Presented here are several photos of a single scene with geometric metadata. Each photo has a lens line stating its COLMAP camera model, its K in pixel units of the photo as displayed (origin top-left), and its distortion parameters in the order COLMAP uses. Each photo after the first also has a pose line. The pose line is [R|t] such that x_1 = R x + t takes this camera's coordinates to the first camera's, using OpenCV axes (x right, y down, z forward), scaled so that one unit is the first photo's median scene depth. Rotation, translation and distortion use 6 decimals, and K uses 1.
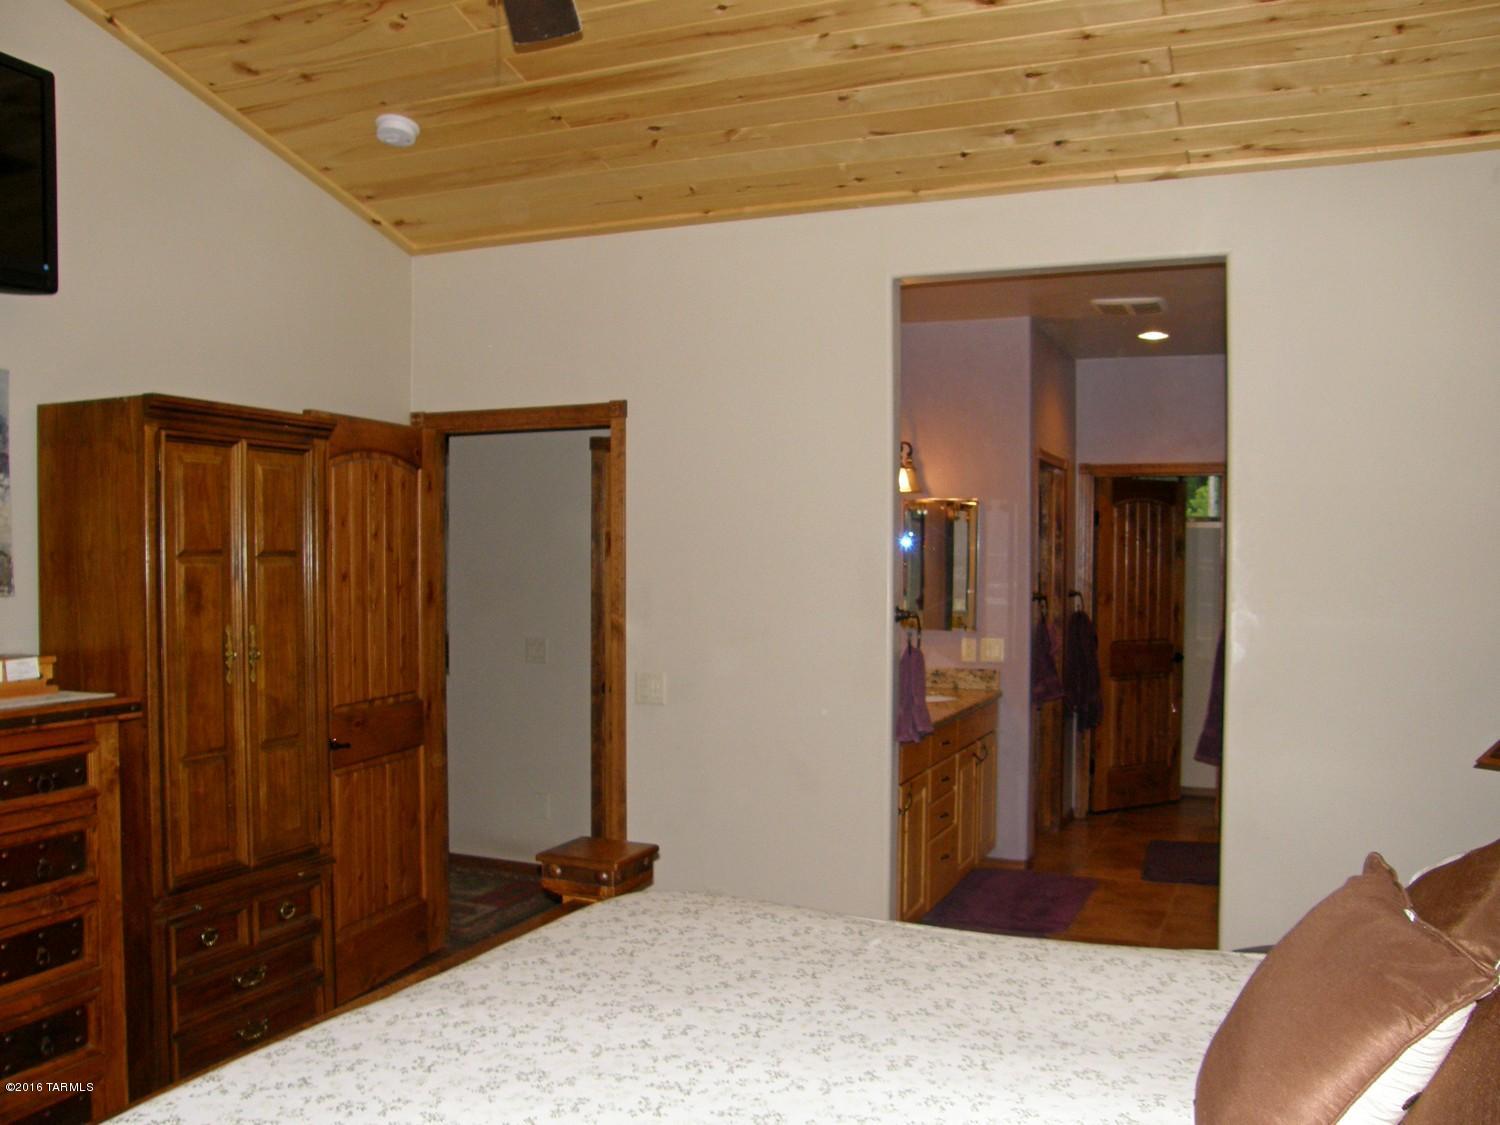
lens RADIAL K [[1322.9, 0, 751.4], [0, 1322.9, 569.4], [0, 0, 1]] dist [-0.079217, 0.014881]
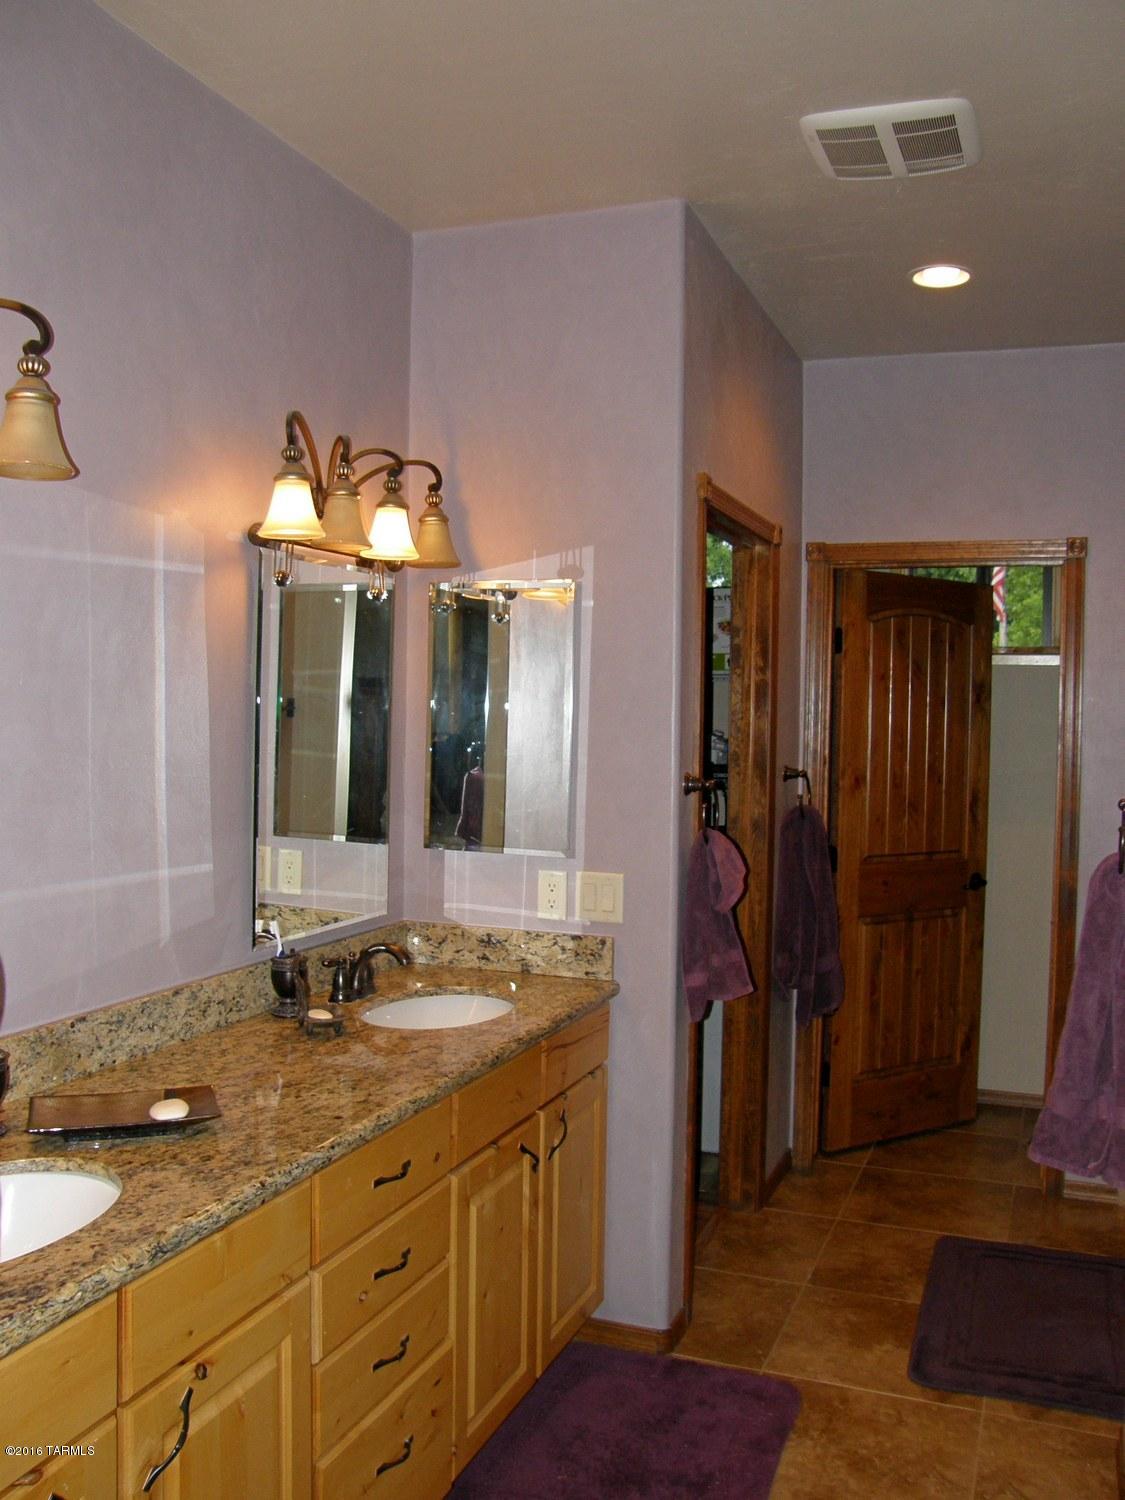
lens RADIAL K [[1322.9, 0, 561.3], [0, 1322.9, 745.7], [0, 0, 1]] dist [-0.079217, 0.014881]
pose [[0.999761, 0.009611, 0.019632, 0.134539], [-0.009875, 0.999861, 0.013412, -0.000112], [-0.019500, -0.013603, 0.999717, 0.440596]]
